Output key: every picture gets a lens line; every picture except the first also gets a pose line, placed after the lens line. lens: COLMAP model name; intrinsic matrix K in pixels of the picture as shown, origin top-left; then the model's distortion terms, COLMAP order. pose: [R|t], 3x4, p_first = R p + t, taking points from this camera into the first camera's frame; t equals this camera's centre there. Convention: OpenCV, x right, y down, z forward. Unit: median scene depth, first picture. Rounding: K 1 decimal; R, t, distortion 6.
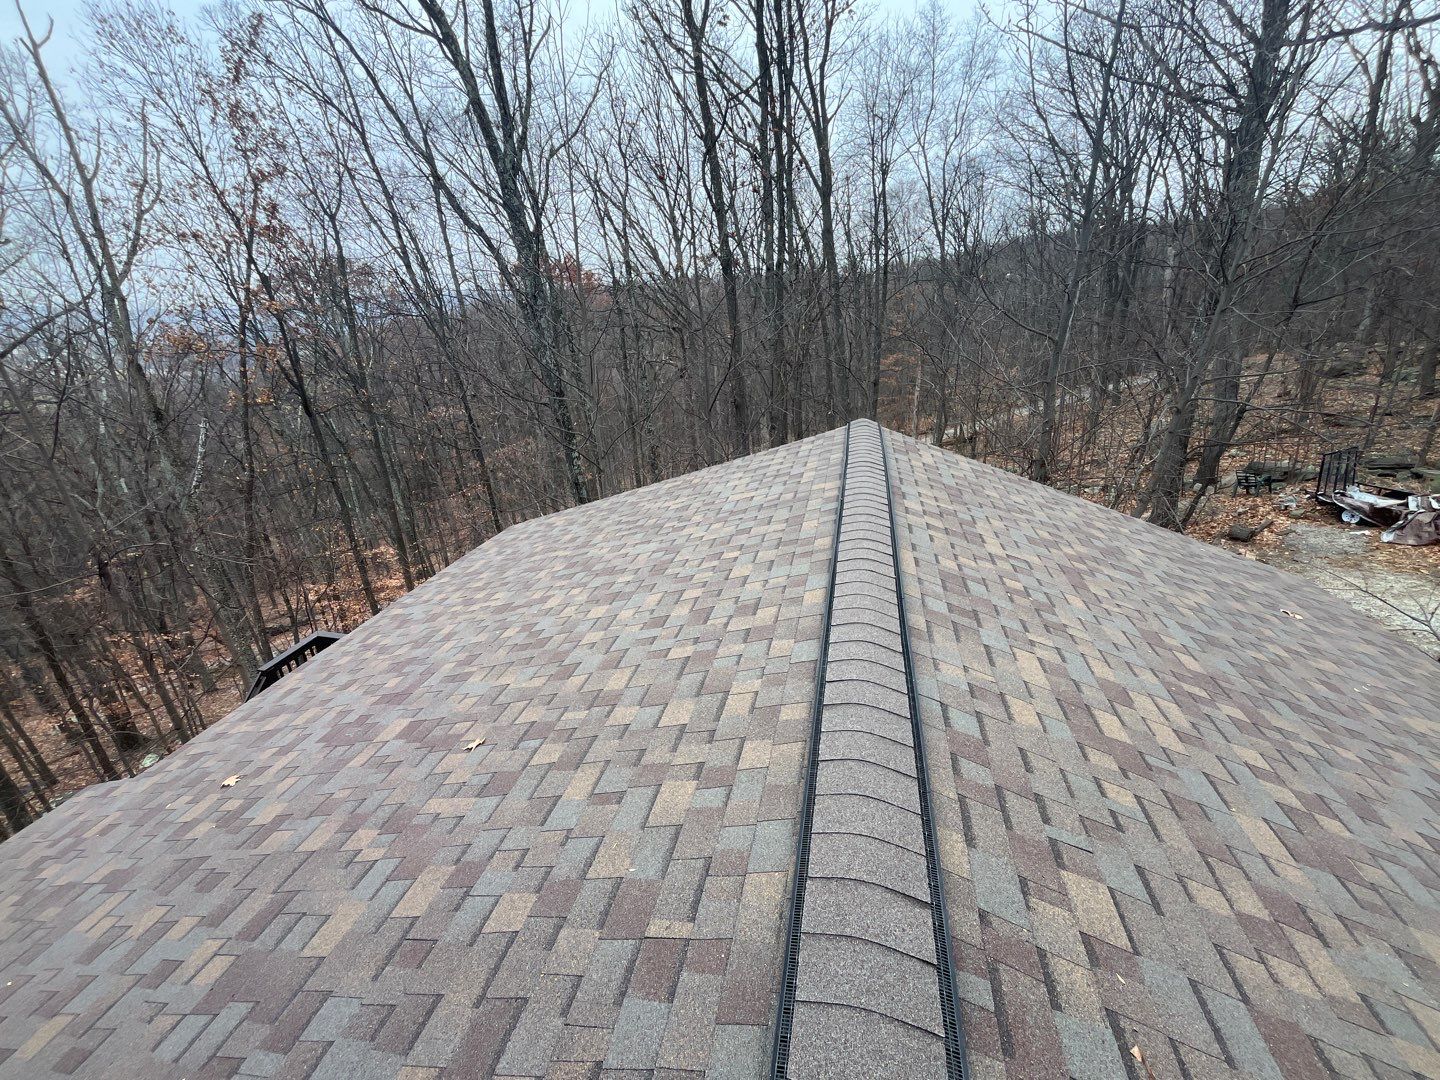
lens RADIAL K [[588.8, 0, 718.6], [0, 588.8, 540.2], [0, 0, 1]] dist [-0.000302, -0.000741]
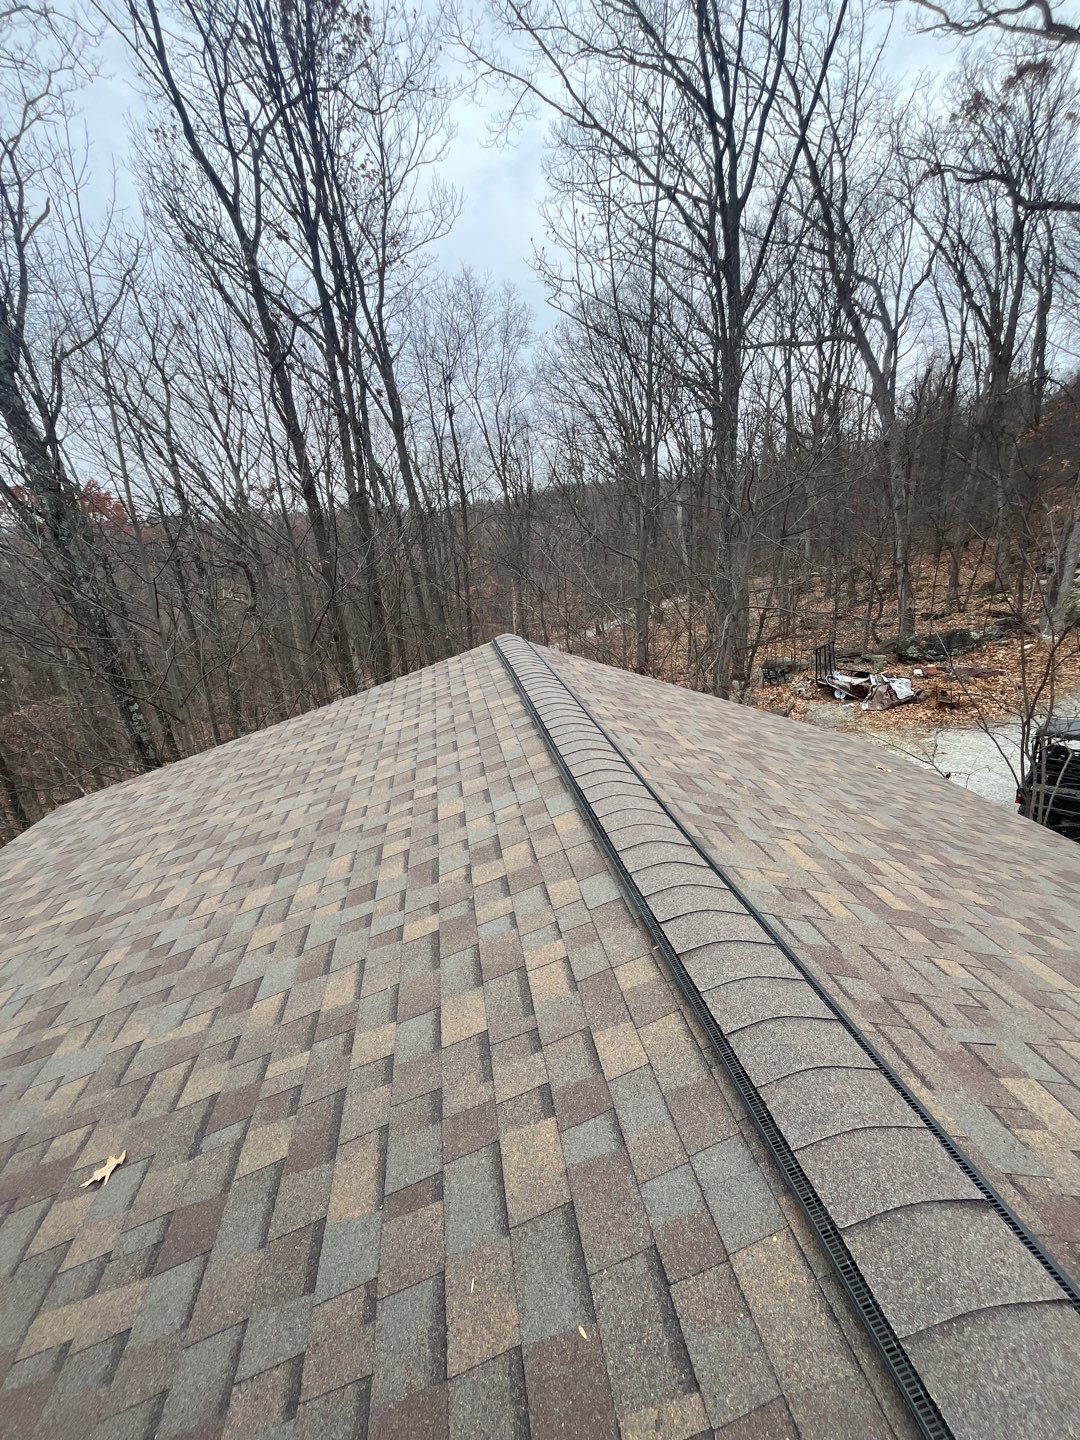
lens RADIAL K [[588.8, 0, 551.1], [0, 588.8, 719.8], [0, 0, 1]] dist [-0.000302, -0.000741]
pose [[0.917039, -0.110133, 0.383288, -0.116342], [0.142259, 0.988221, -0.056413, -0.003139], [-0.372560, 0.106259, 0.921905, 0.152738]]
